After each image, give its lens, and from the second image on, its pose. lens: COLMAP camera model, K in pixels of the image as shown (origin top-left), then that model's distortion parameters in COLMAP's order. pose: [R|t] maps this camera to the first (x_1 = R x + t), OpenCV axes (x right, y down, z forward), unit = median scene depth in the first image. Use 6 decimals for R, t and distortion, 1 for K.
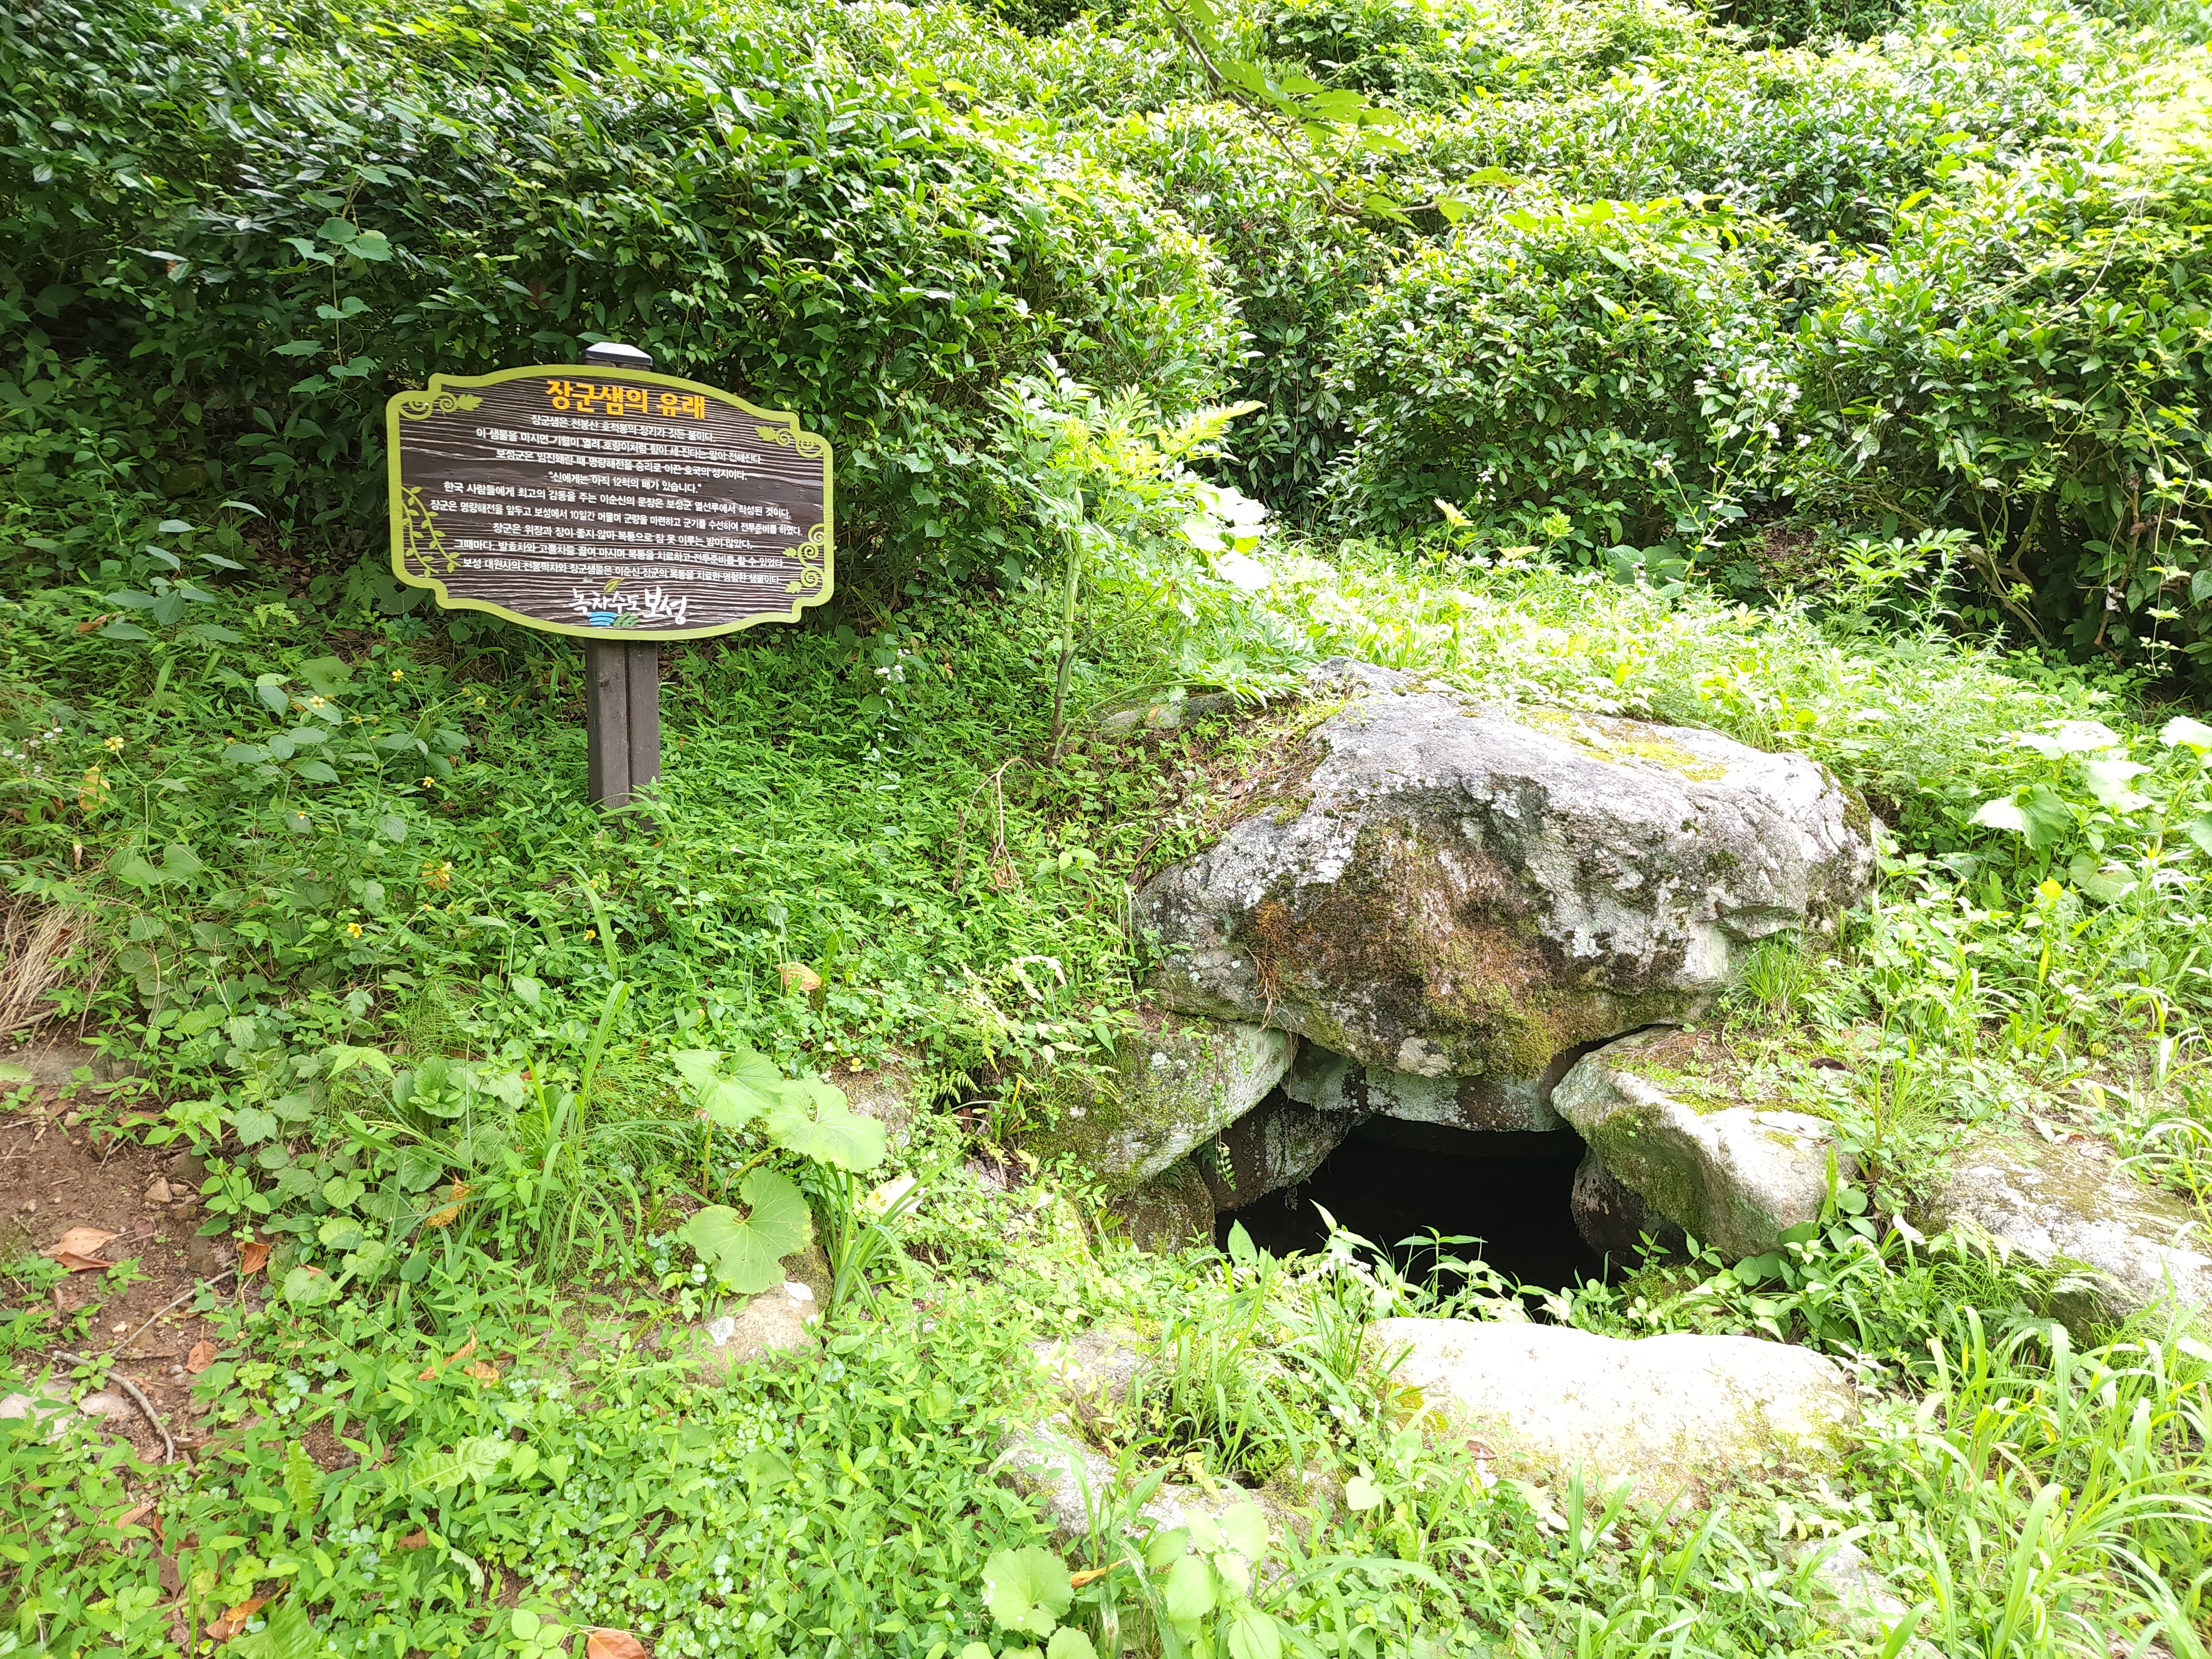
lens RADIAL K [[1495.6, 0, 1112.7], [0, 1495.6, 817.0], [0, 0, 1]] dist [0.070711, -0.054832]
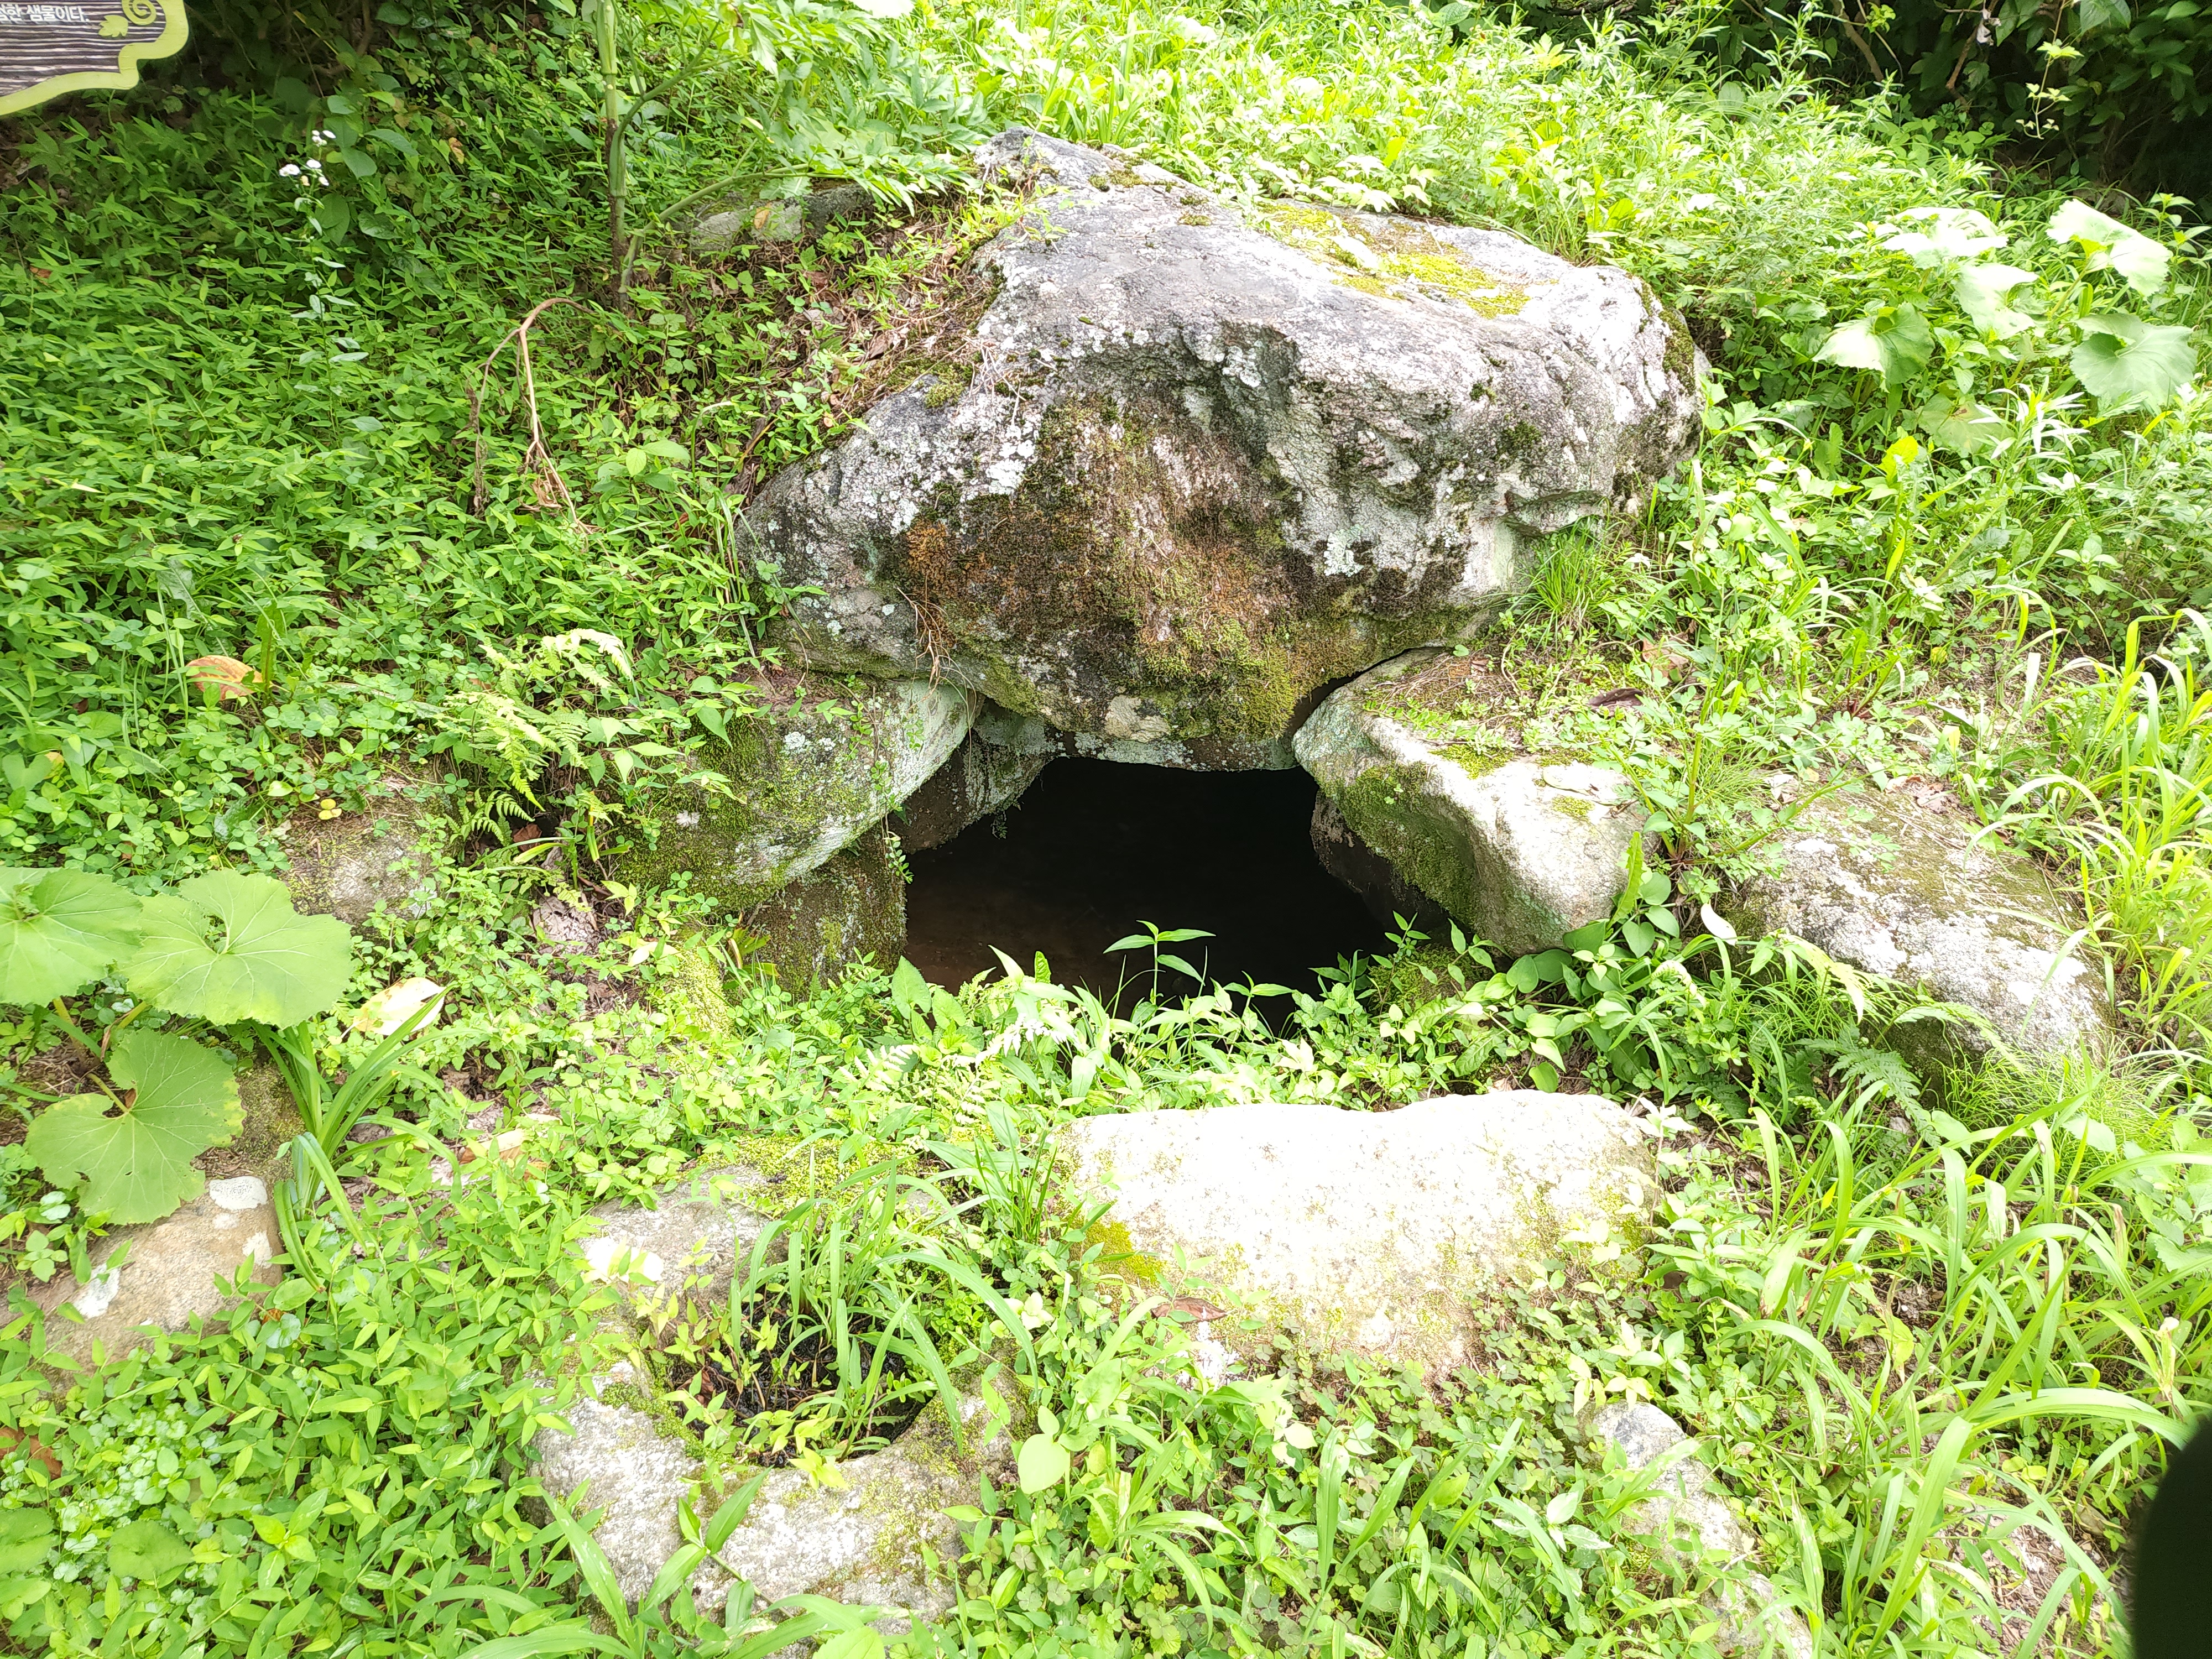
lens RADIAL K [[1497.3, 0, 1106.0], [0, 1497.3, 829.5], [0, 0, 1]] dist [0.120717, -0.133045]
pose [[0.984791, -0.086173, 0.150868, 0.067604], [0.029533, 0.938723, 0.343405, -0.051562], [-0.171215, -0.333726, 0.926991, 0.259887]]
